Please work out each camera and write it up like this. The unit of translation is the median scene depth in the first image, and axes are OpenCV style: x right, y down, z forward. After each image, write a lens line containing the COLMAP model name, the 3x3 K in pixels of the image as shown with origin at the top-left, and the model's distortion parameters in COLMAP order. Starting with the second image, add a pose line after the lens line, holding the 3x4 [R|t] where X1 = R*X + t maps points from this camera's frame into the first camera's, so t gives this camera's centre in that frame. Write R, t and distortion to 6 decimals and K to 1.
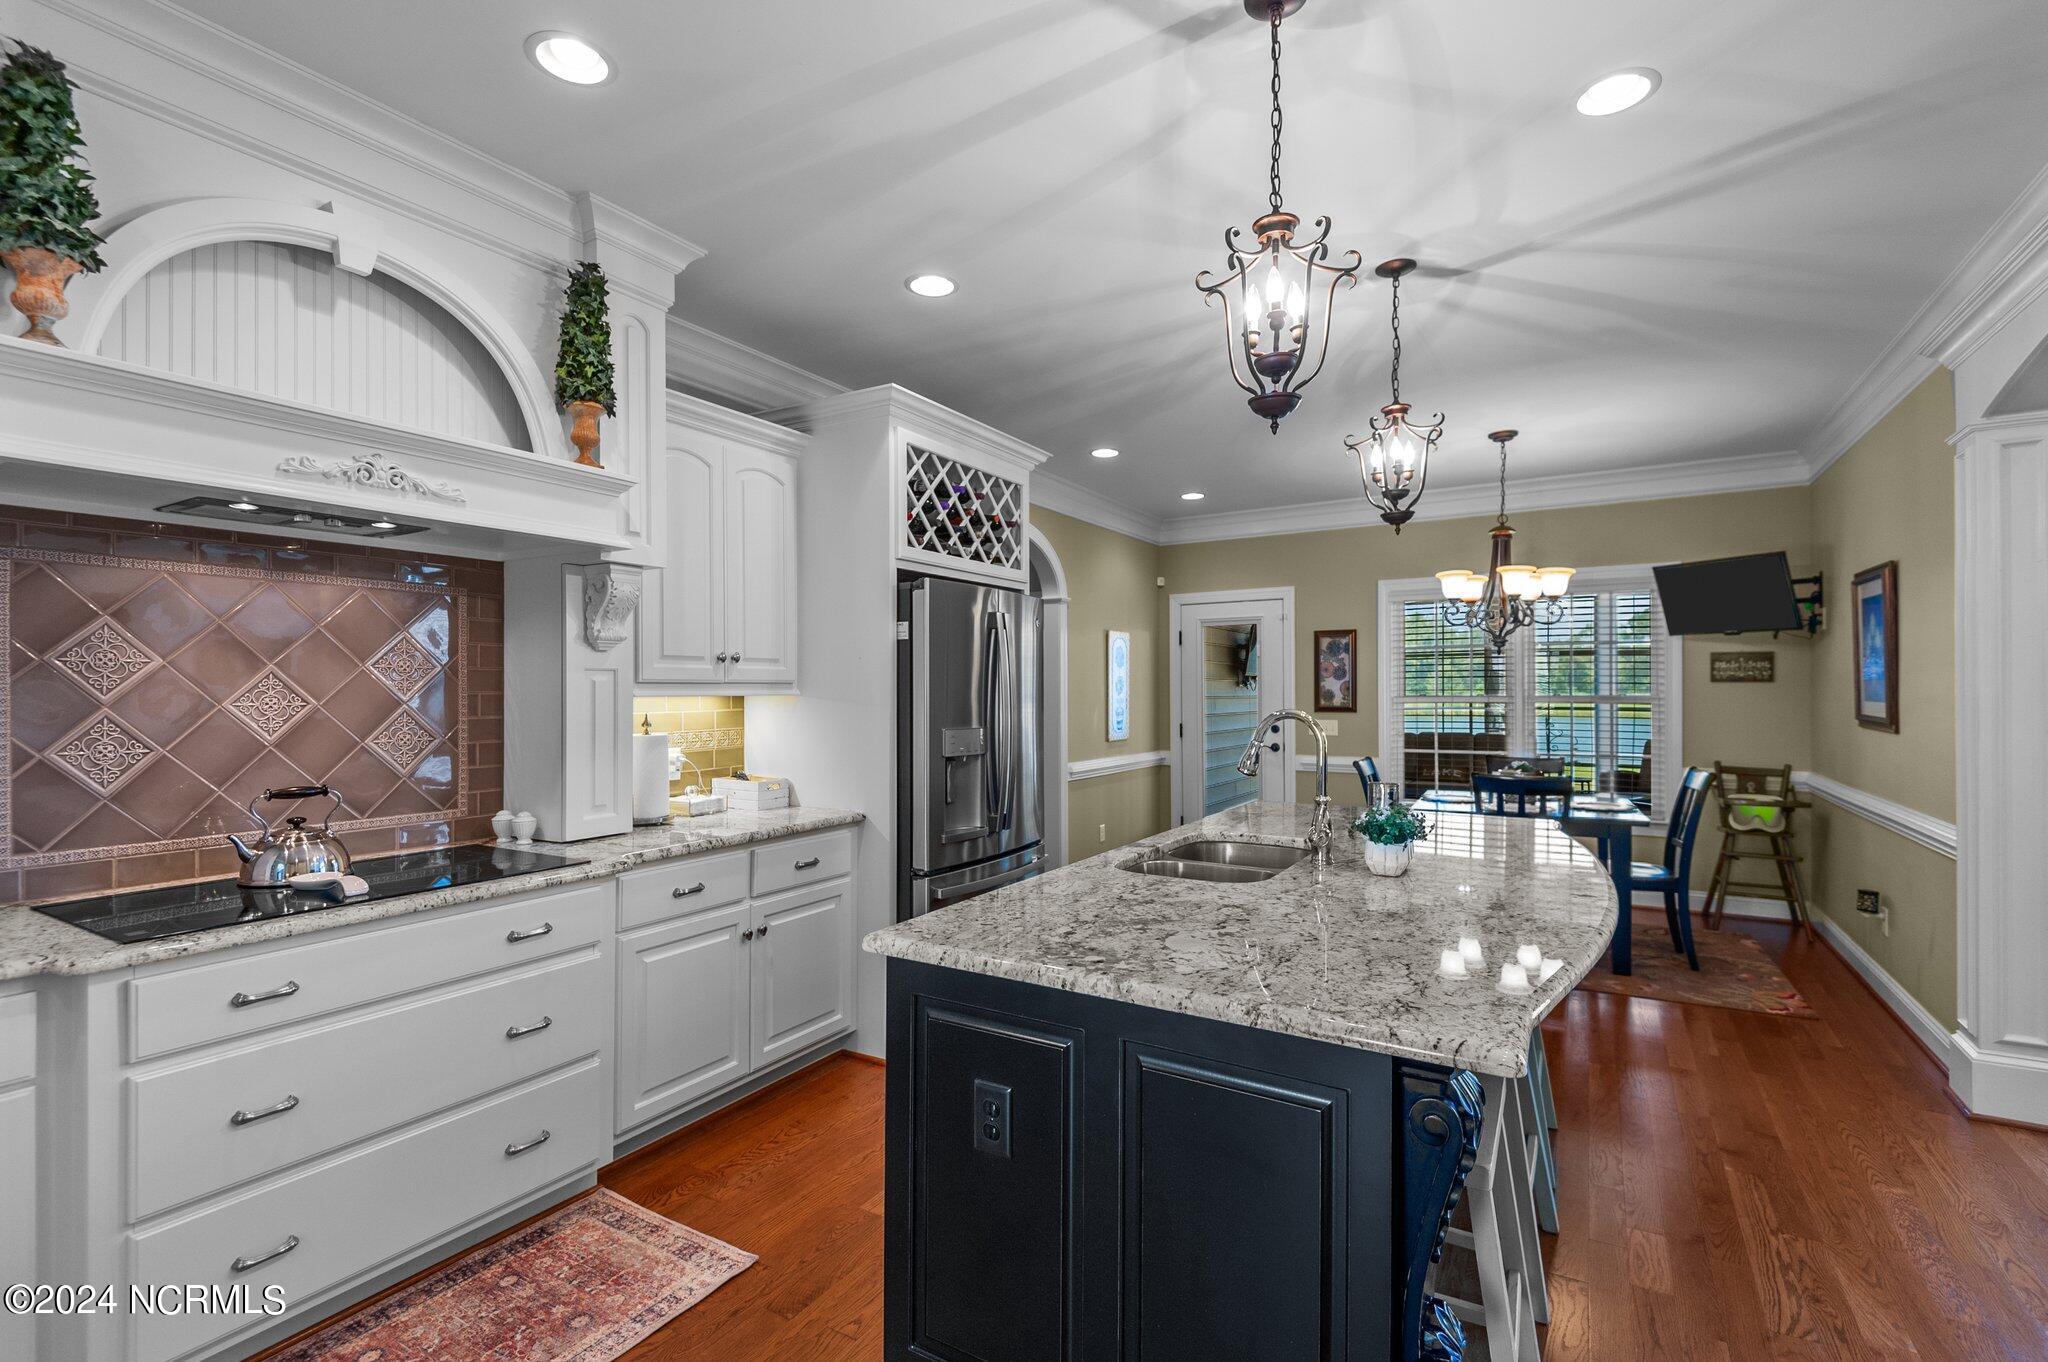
lens RADIAL K [[906.5, 0, 1035.4], [0, 906.5, 692.8], [0, 0, 1]] dist [-0.010868, 0.000145]
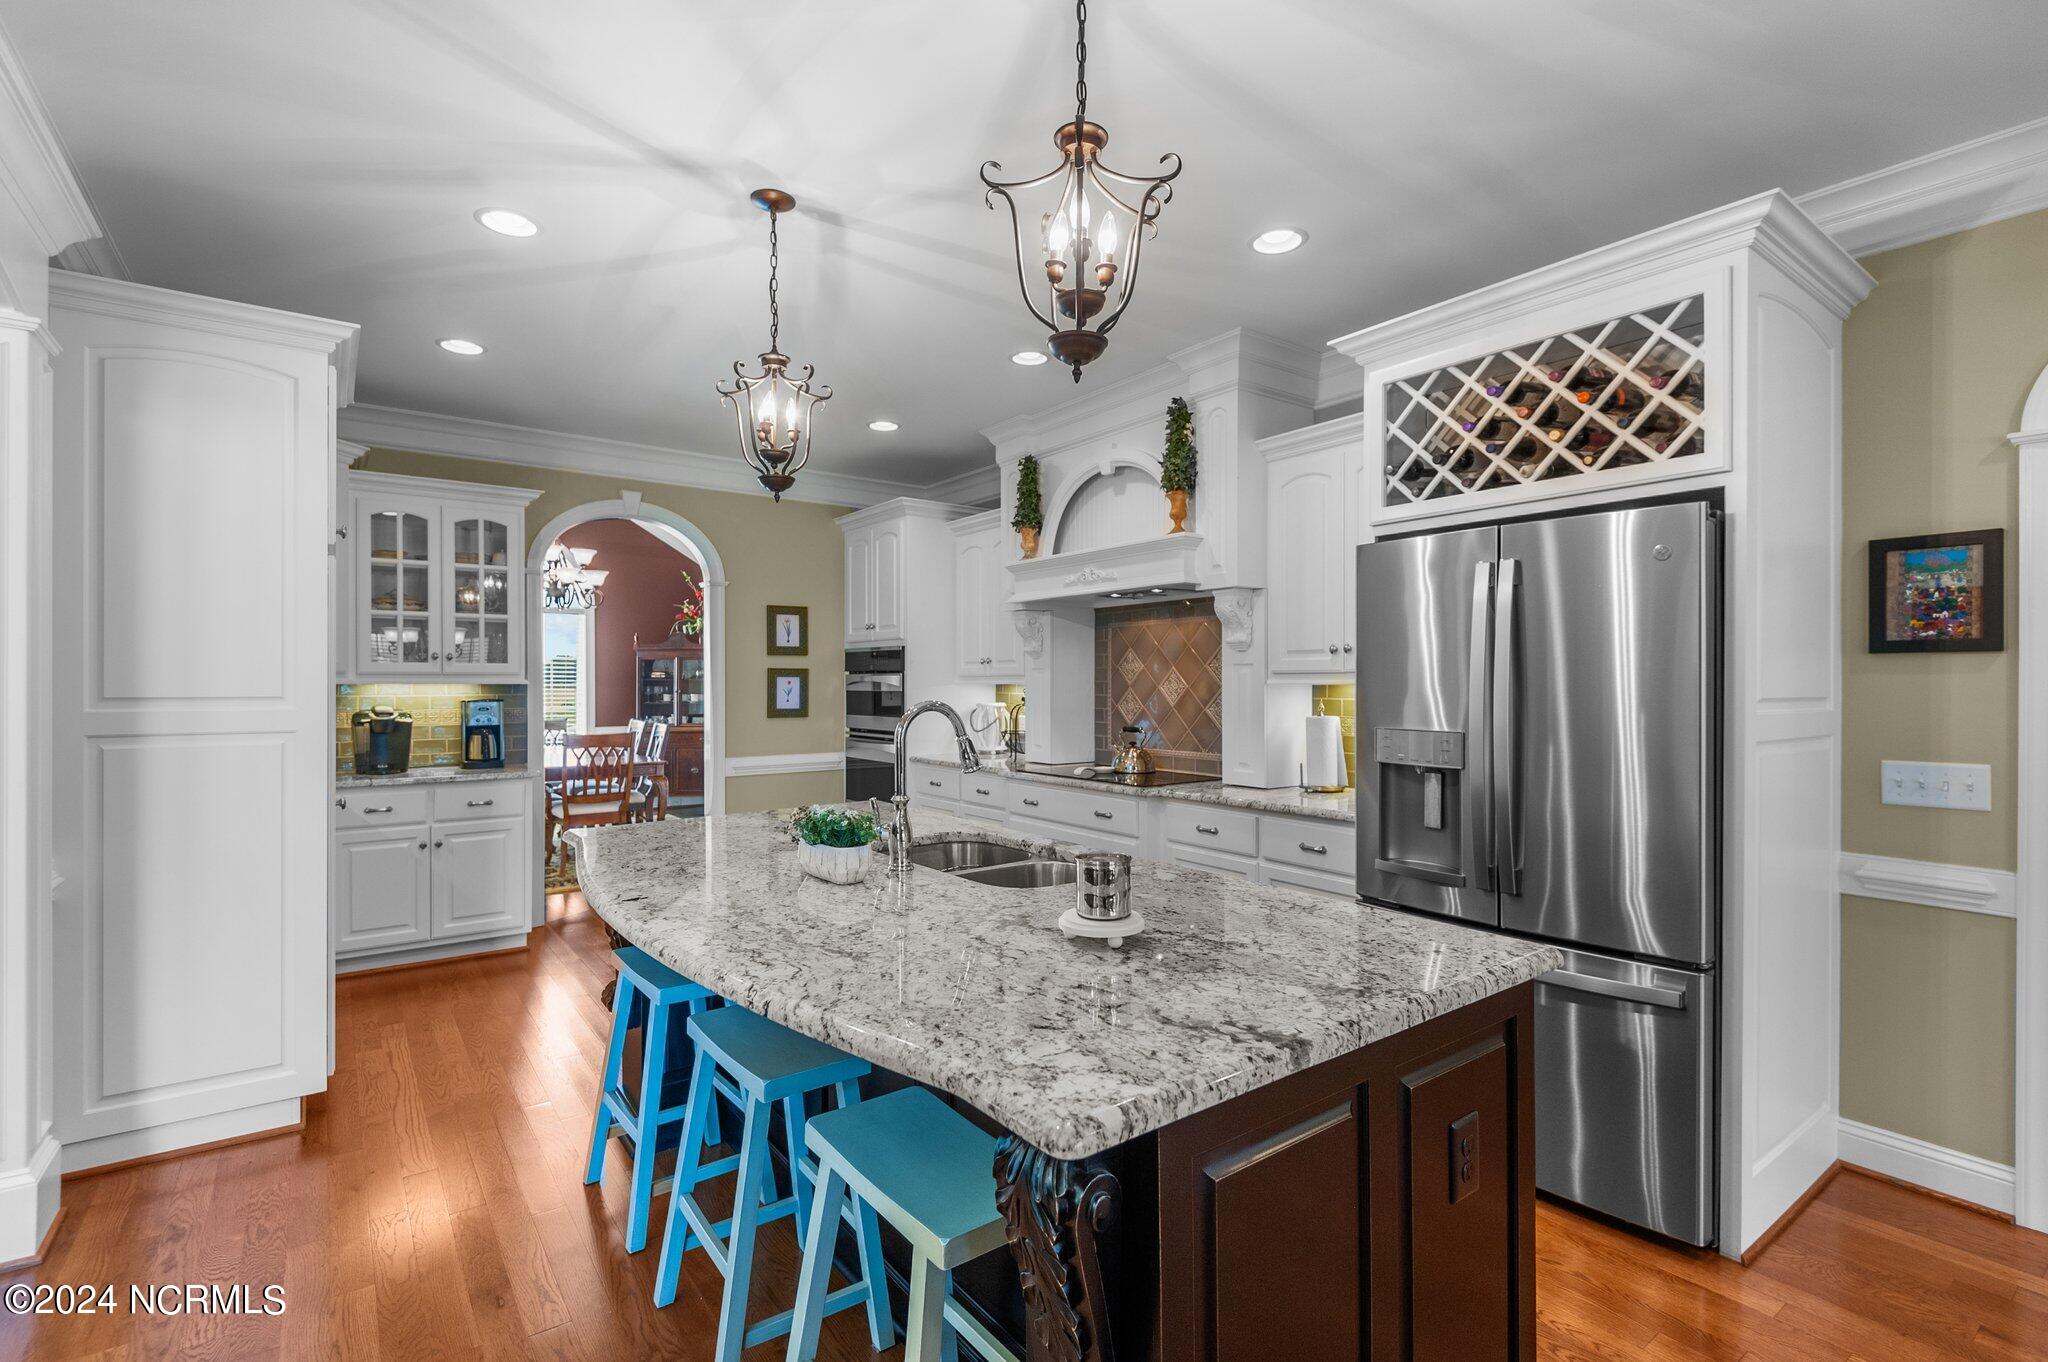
lens RADIAL K [[940.9, 0, 1038.0], [0, 940.9, 679.9], [0, 0, 1]] dist [0.001963, -0.001166]
pose [[-0.373496, -0.003563, -0.927625, 0.884108], [0.000511, 0.999992, -0.004047, 0.003222], [0.927632, -0.001986, -0.373491, 1.144576]]
